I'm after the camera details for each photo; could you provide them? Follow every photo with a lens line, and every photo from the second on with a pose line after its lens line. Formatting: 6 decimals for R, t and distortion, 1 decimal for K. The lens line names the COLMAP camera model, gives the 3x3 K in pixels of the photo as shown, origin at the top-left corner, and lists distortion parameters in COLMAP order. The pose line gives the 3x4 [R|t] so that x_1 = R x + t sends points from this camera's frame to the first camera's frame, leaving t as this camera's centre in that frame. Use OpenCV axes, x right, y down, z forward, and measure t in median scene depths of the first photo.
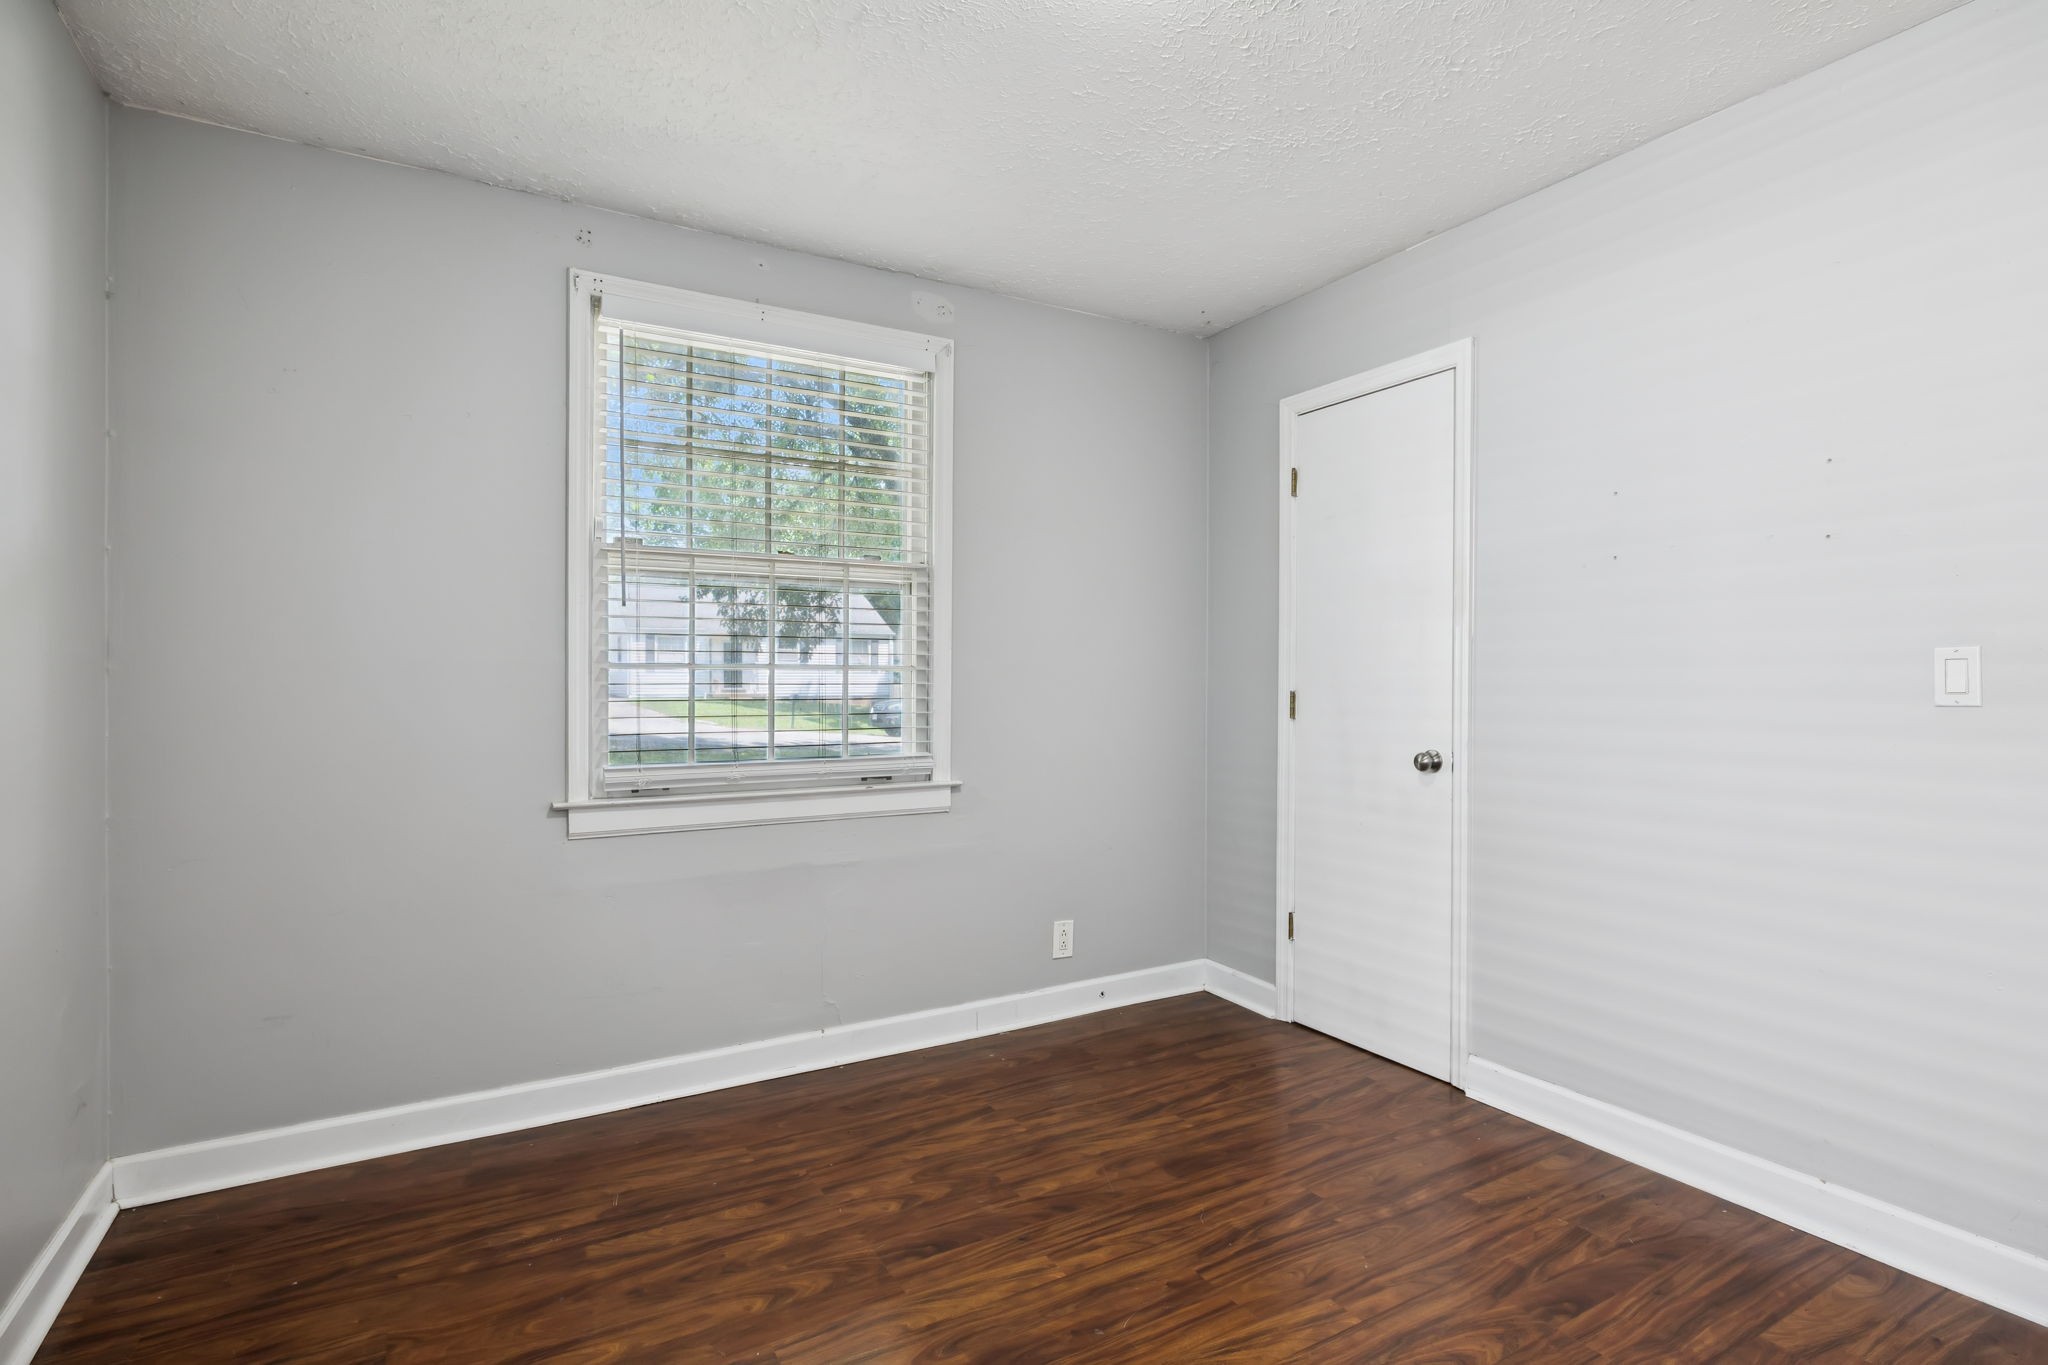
lens RADIAL K [[1035.9, 0, 1002.5], [0, 1035.9, 674.3], [0, 0, 1]] dist [-0.008316, 0.000461]
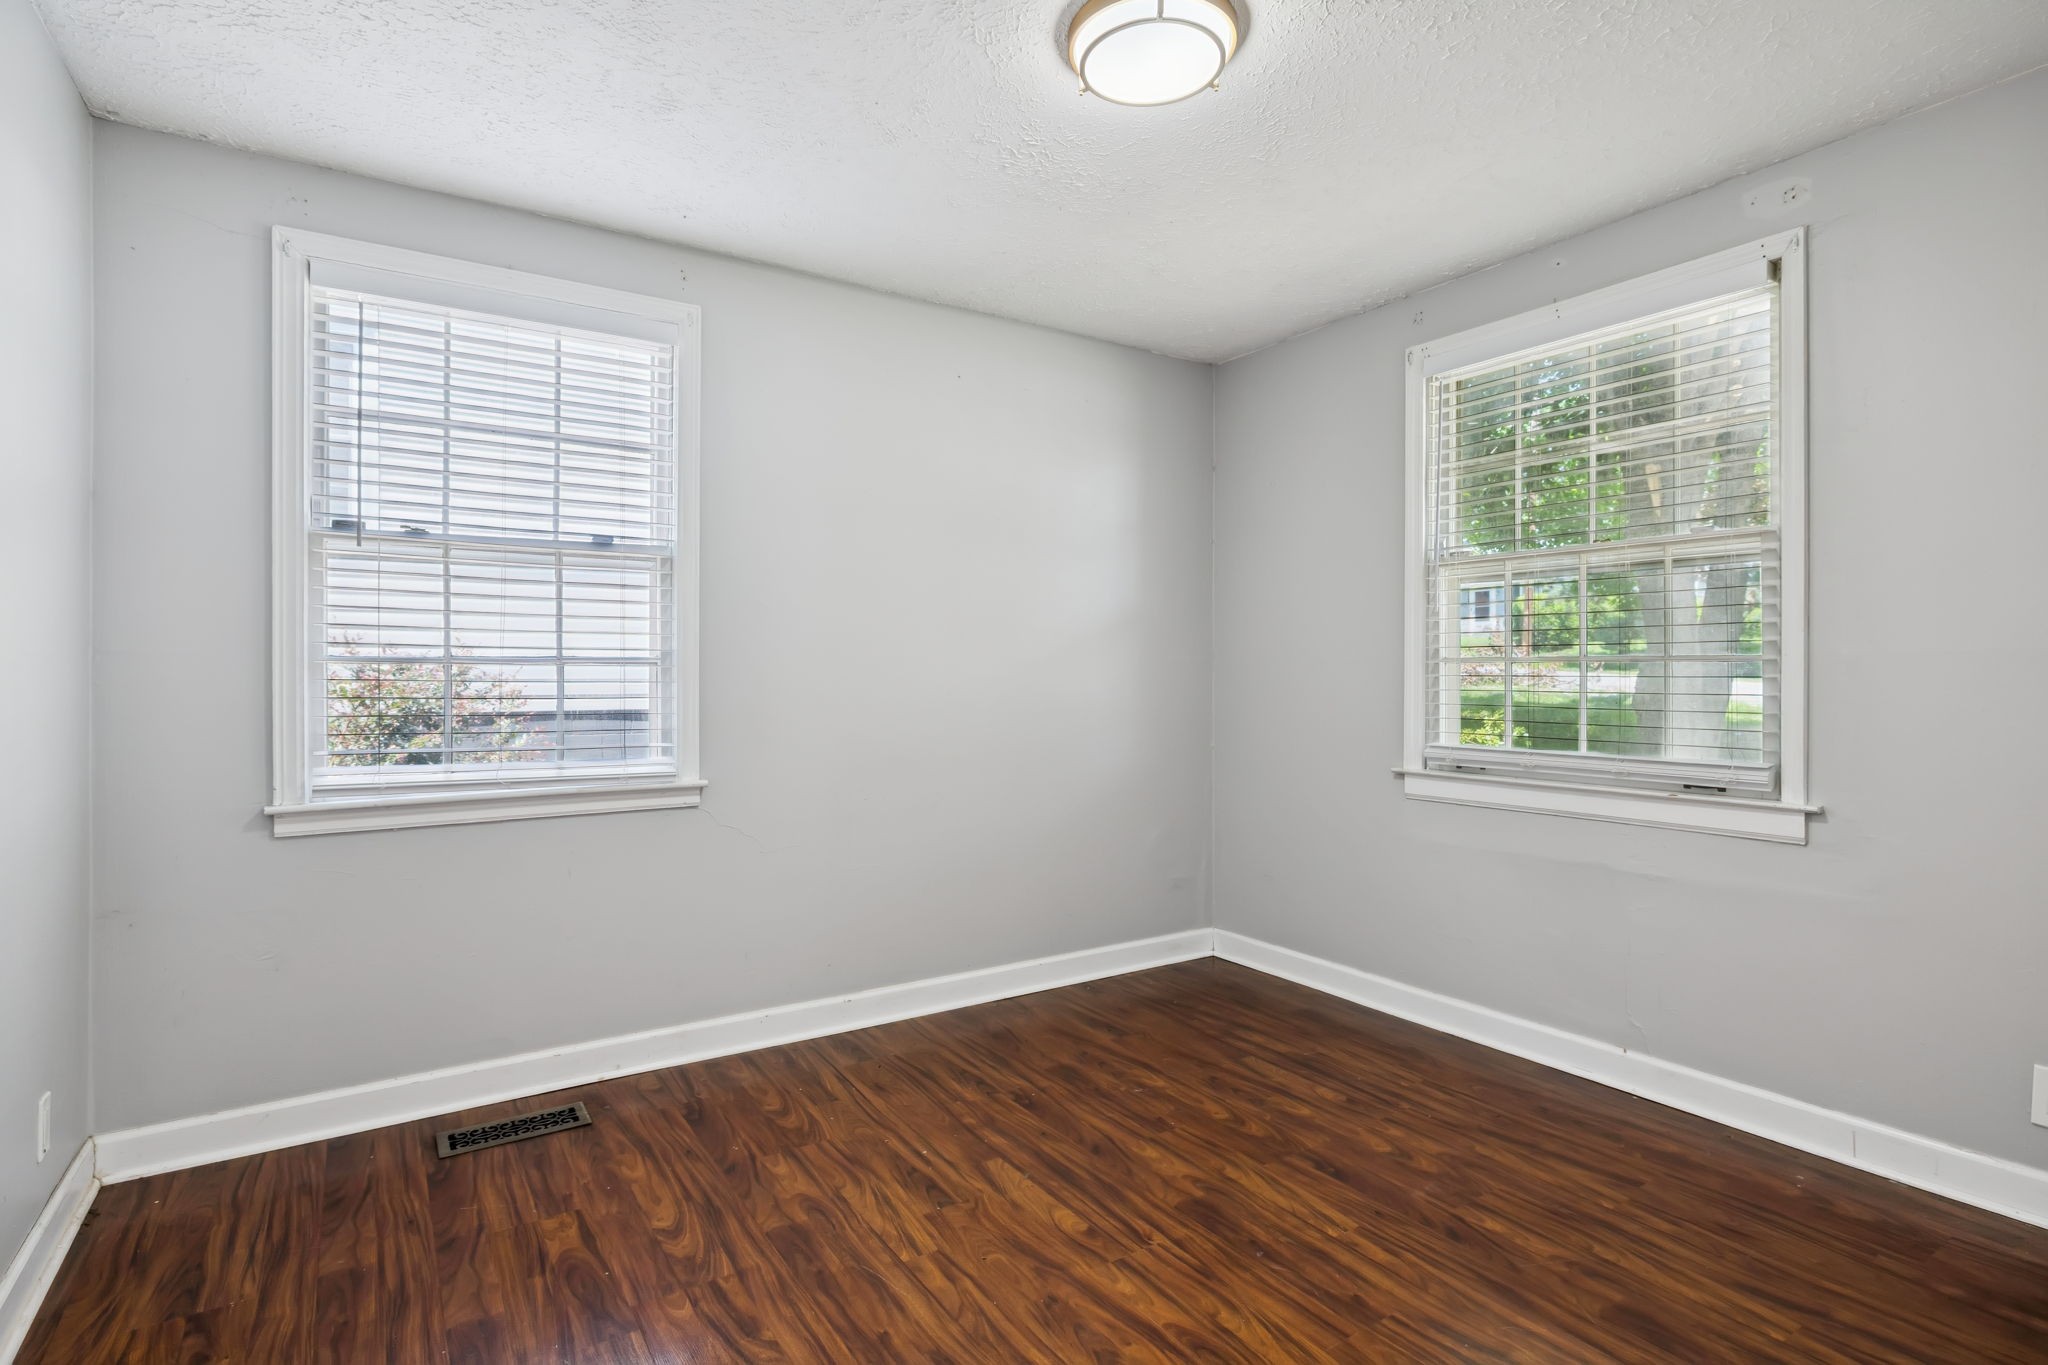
lens RADIAL K [[1035.9, 0, 1002.5], [0, 1035.9, 674.3], [0, 0, 1]] dist [-0.008316, 0.000461]
pose [[0.017065, 0.004413, -0.999845, 0.934998], [0.009241, 0.999947, 0.004571, -0.001636], [0.999812, -0.009317, 0.017023, 0.545922]]
